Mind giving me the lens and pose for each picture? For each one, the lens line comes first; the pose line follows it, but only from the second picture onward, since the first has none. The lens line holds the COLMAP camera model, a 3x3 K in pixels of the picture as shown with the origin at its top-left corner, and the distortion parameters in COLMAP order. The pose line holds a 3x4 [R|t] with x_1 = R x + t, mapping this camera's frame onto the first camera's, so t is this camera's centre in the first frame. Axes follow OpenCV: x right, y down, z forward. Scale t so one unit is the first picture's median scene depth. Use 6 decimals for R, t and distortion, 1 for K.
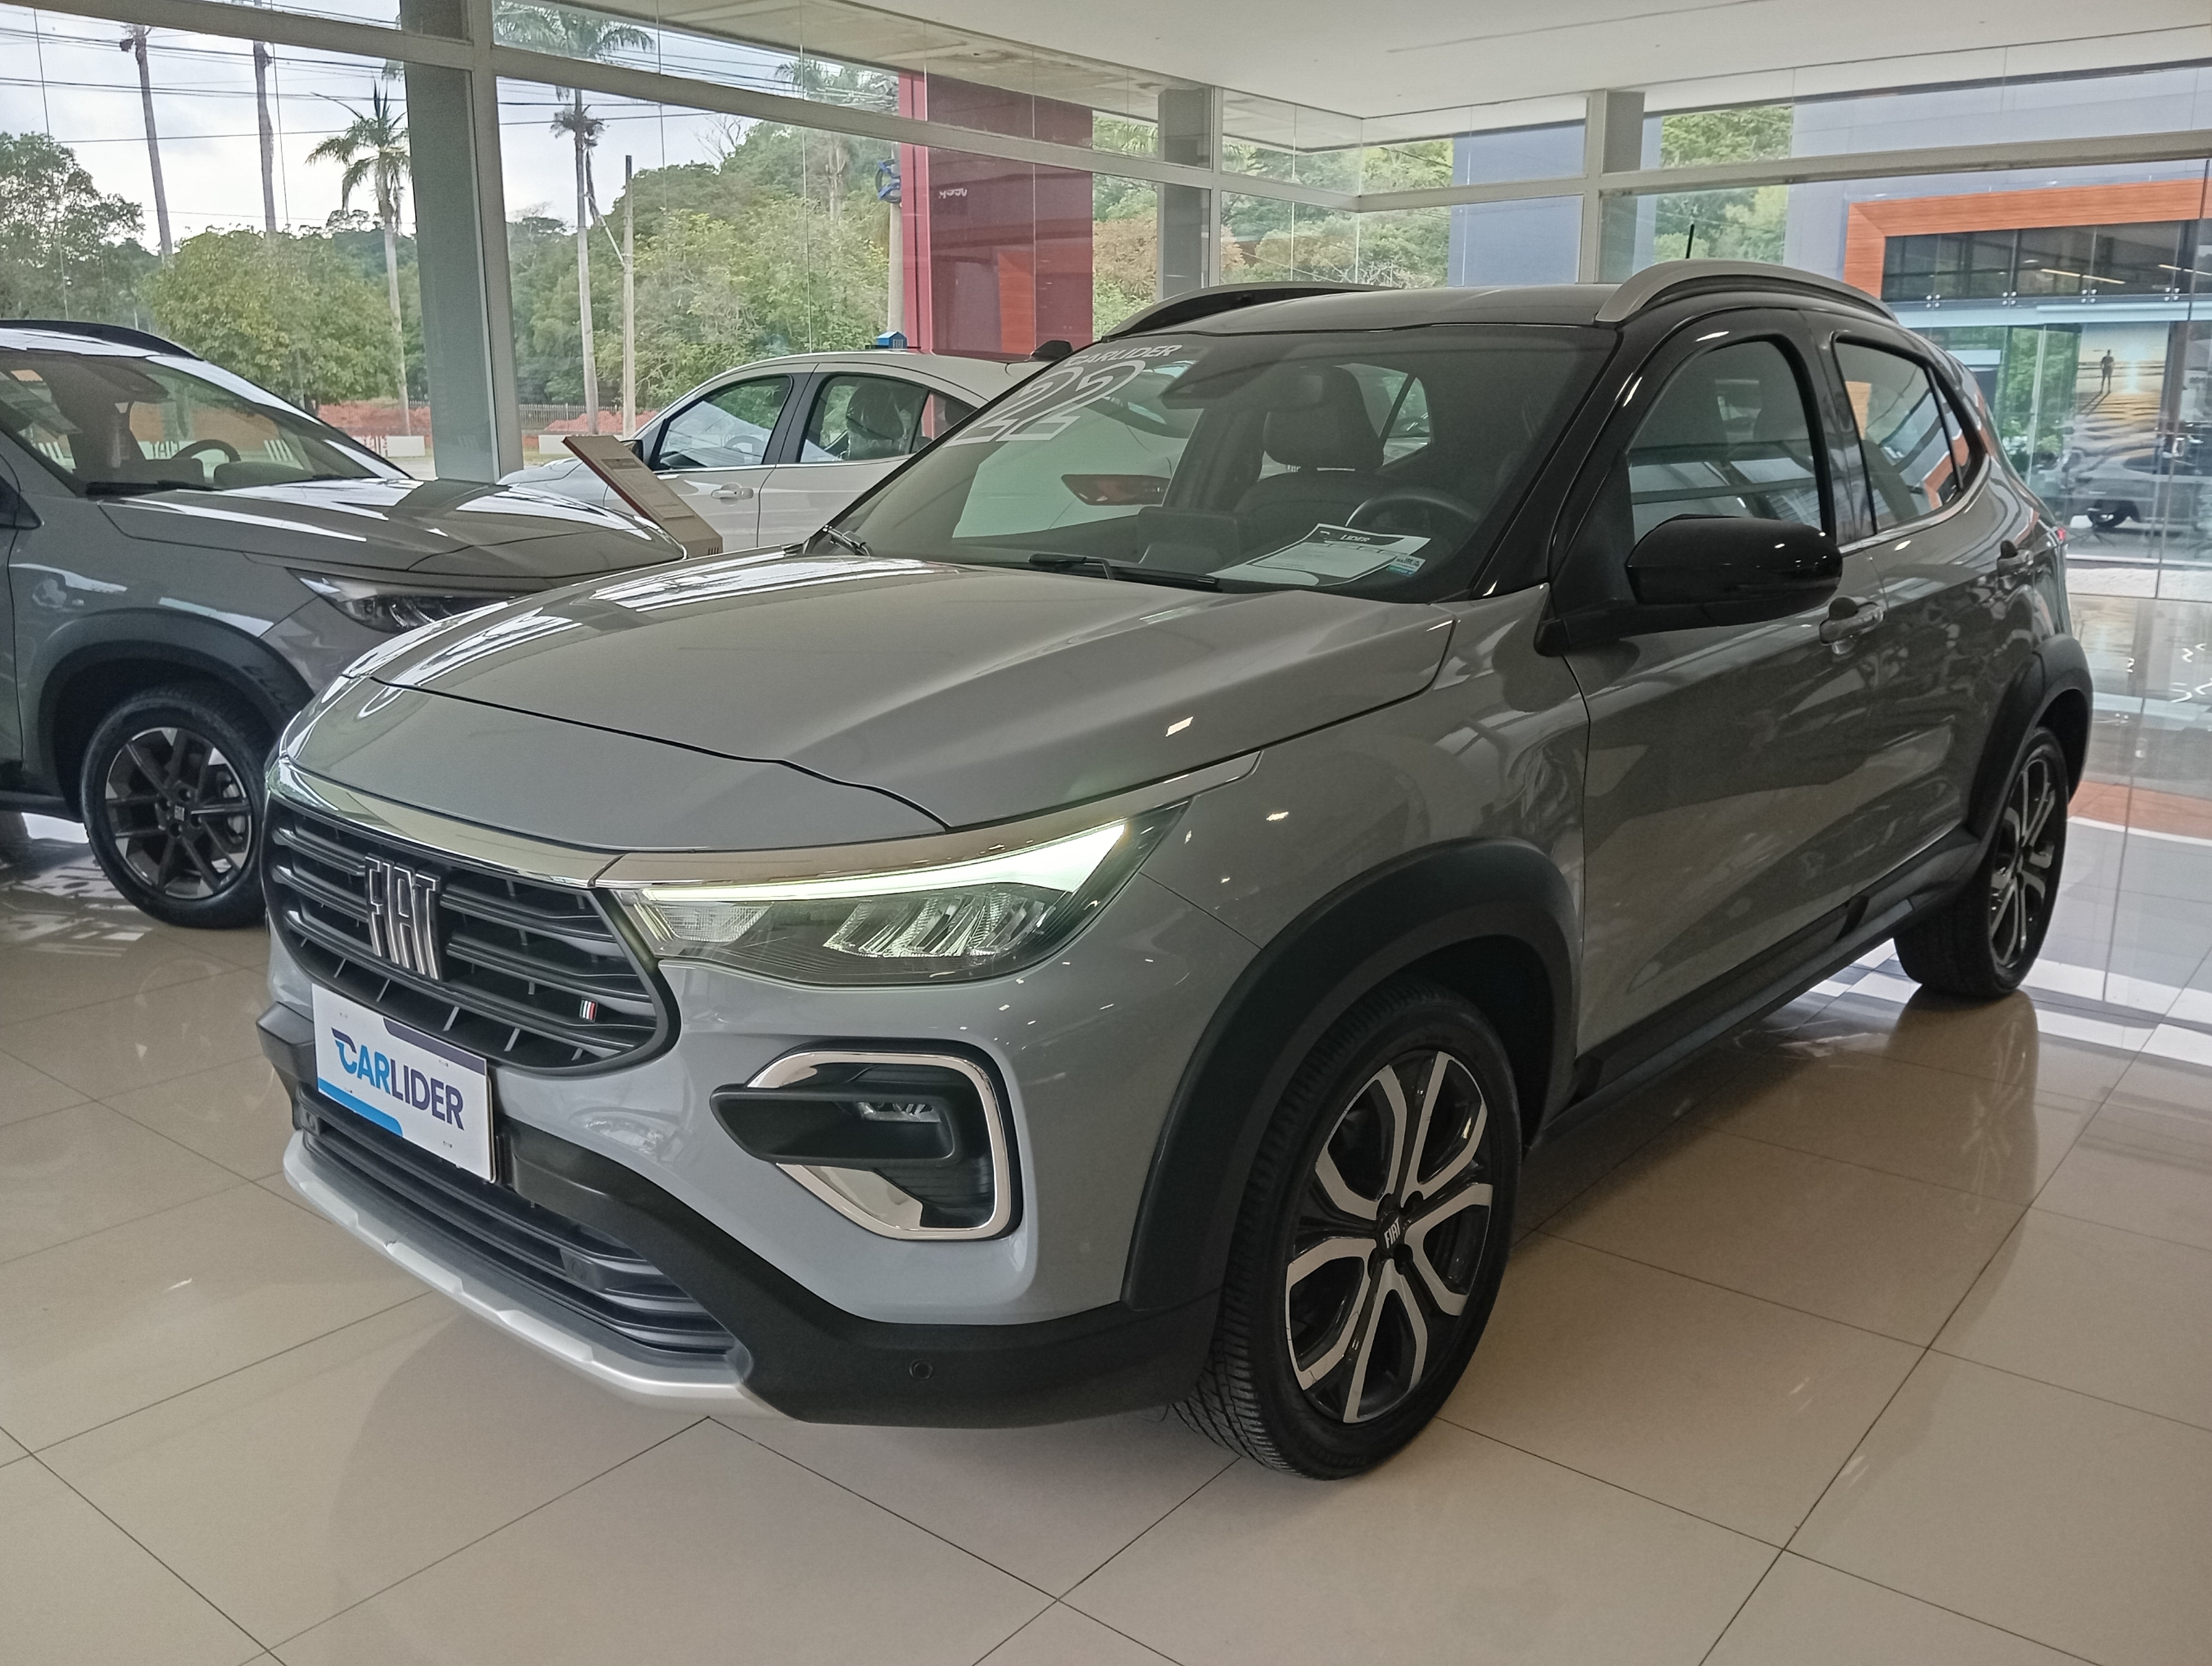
lens RADIAL K [[1830.9, 0, 1106.3], [0, 1830.9, 843.0], [0, 0, 1]] dist [0.060637, -0.109525]
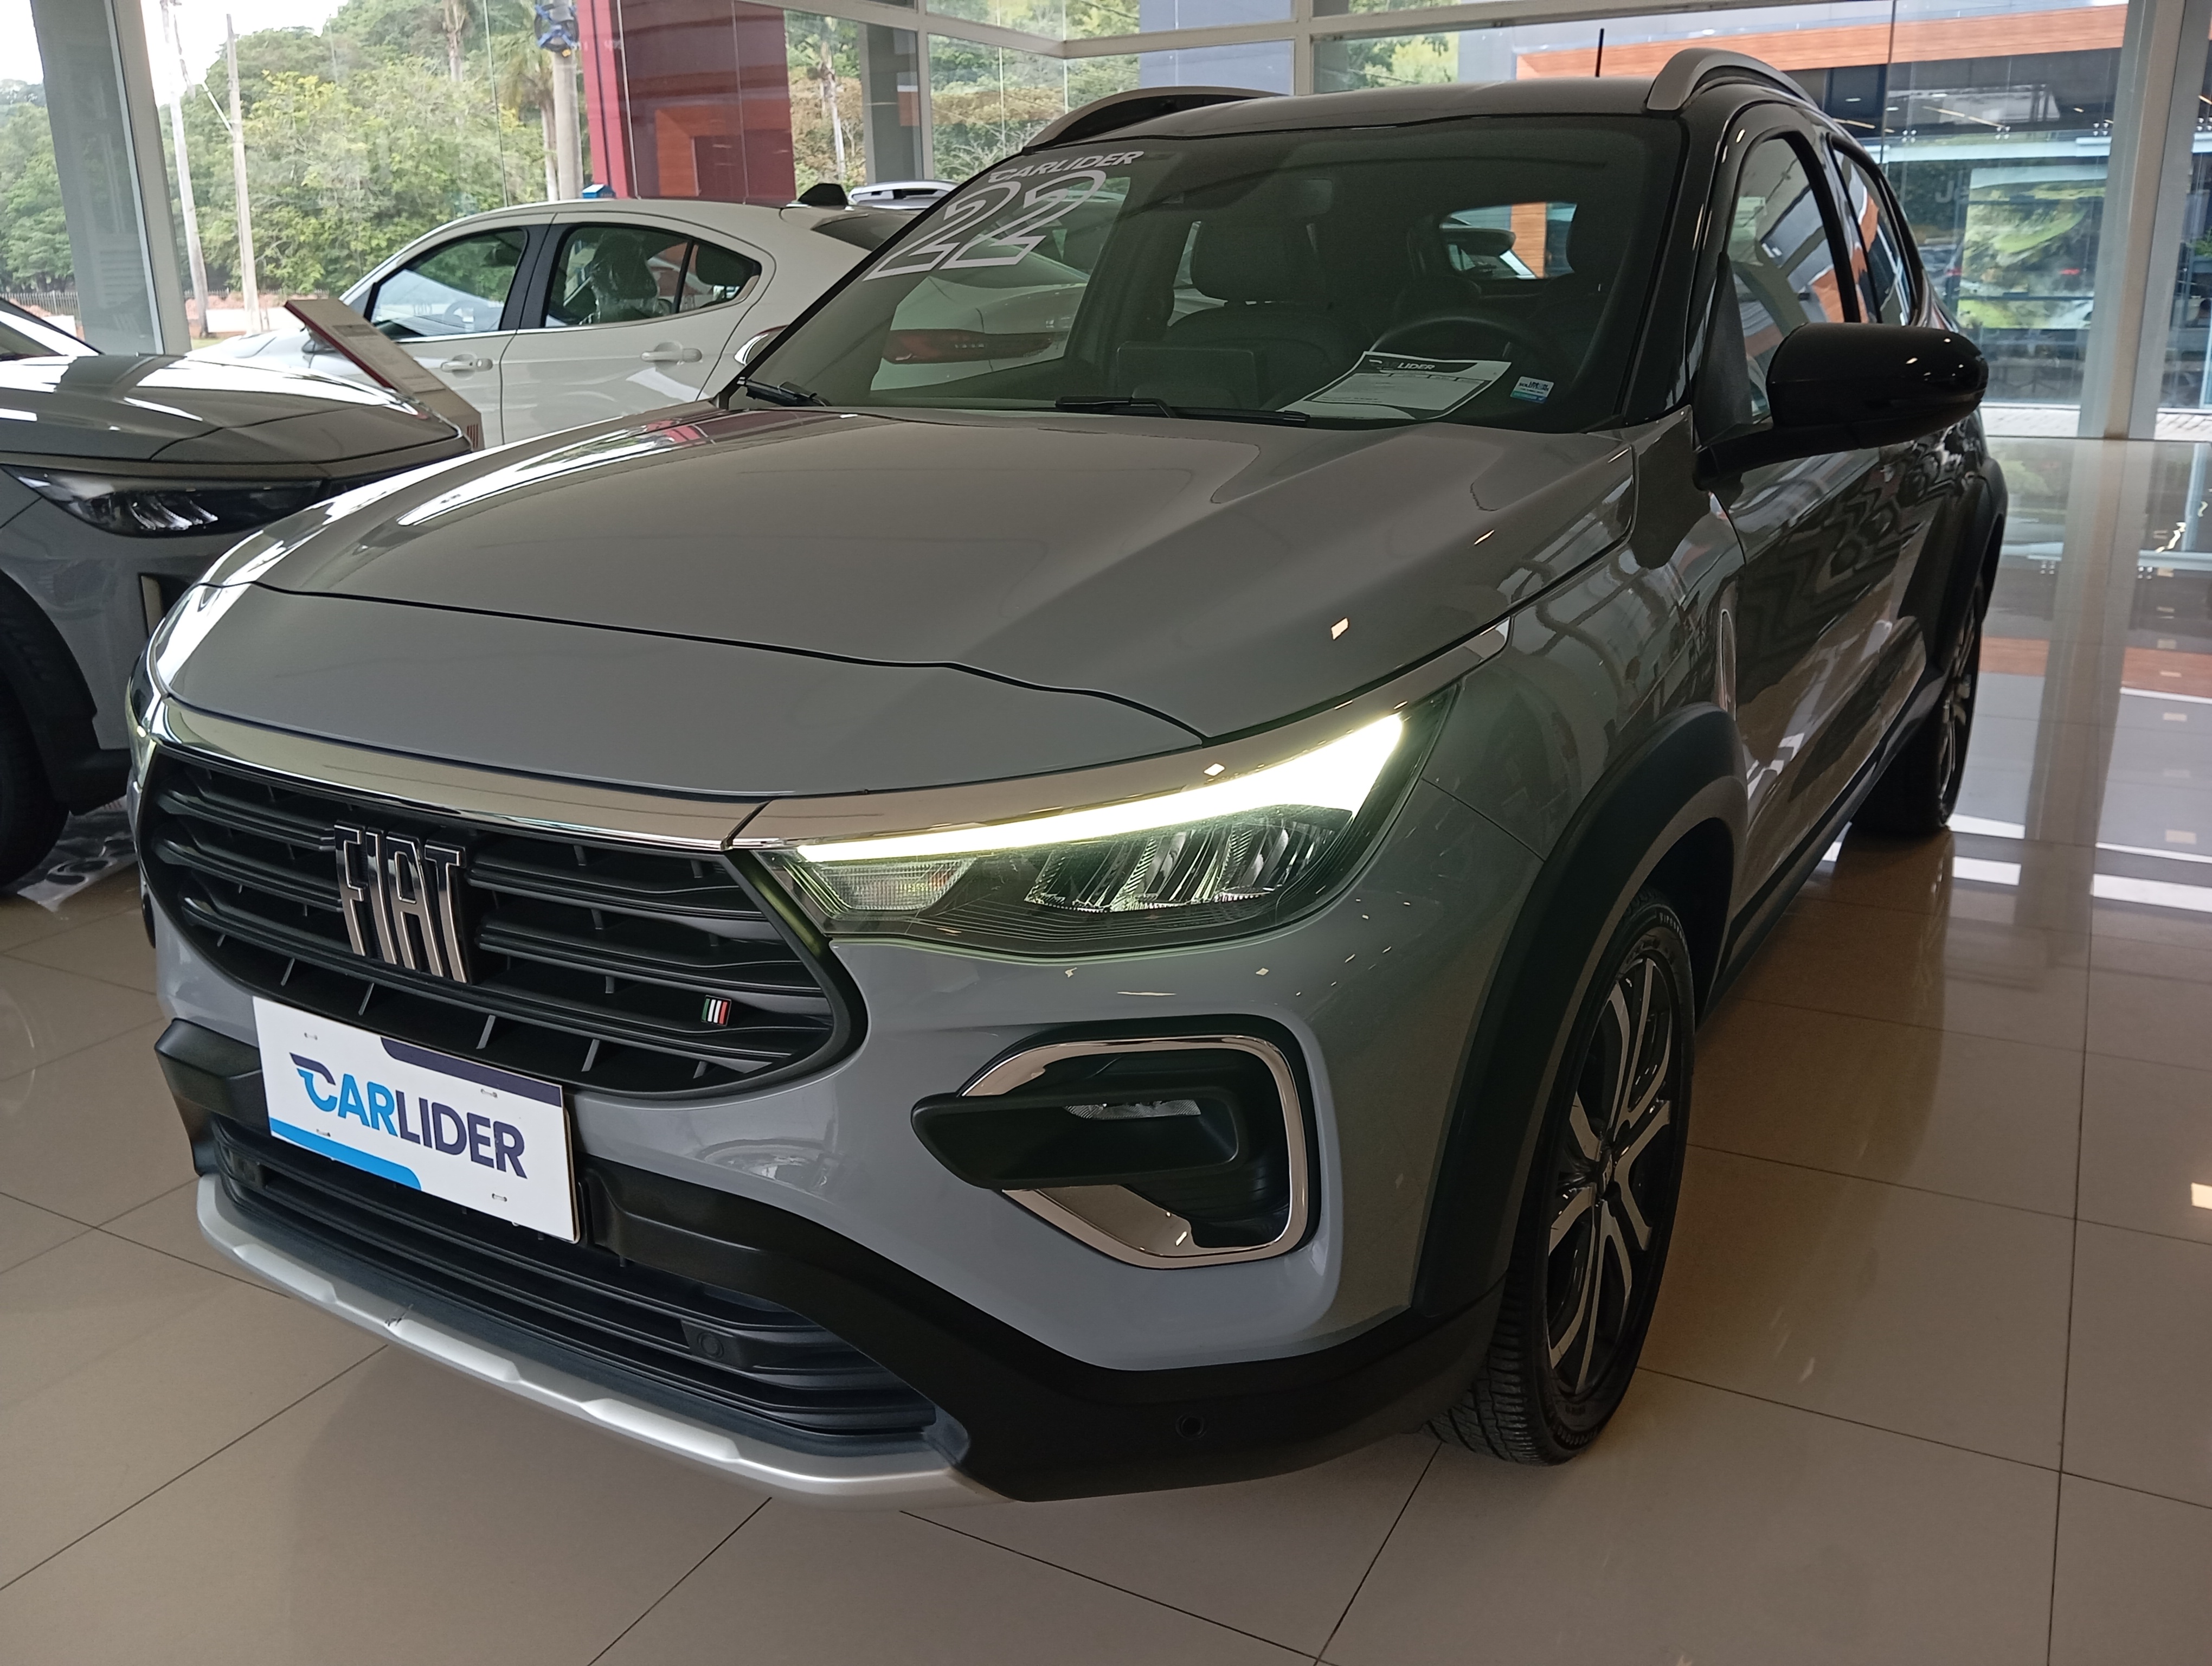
lens RADIAL K [[1830.9, 0, 1128.7], [0, 1830.9, 839.0], [0, 0, 1]] dist [0.060637, -0.109525]
pose [[0.982997, -0.074368, 0.167885, -0.217855], [0.063337, 0.995525, 0.070136, -0.019180], [-0.172349, -0.058310, 0.983309, 0.219672]]
